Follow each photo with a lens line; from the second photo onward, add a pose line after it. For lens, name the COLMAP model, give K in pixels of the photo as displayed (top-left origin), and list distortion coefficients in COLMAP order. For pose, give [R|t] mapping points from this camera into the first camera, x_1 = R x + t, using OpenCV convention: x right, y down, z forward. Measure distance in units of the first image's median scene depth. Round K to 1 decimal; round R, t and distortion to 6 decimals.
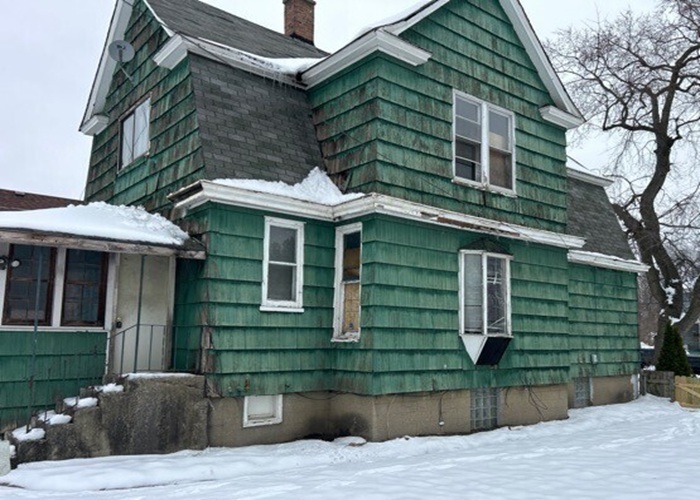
lens RADIAL K [[524.8, 0, 348.7], [0, 524.8, 263.2], [0, 0, 1]] dist [0.038127, -0.063791]
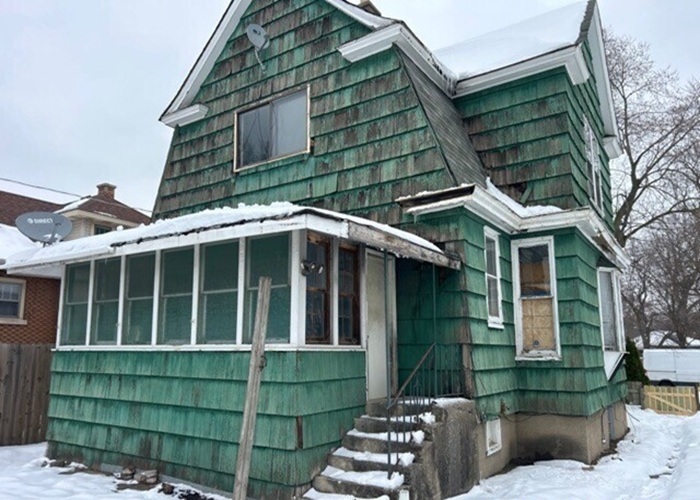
lens RADIAL K [[519.0, 0, 350.0], [0, 519.0, 250.0], [0, 0, 1]] dist [0.056933, -0.195525]
pose [[0.977564, 0.034108, 0.207857, -0.549249], [-0.022489, 0.998063, -0.058009, 0.012394], [-0.209433, 0.052033, 0.976438, 0.137531]]
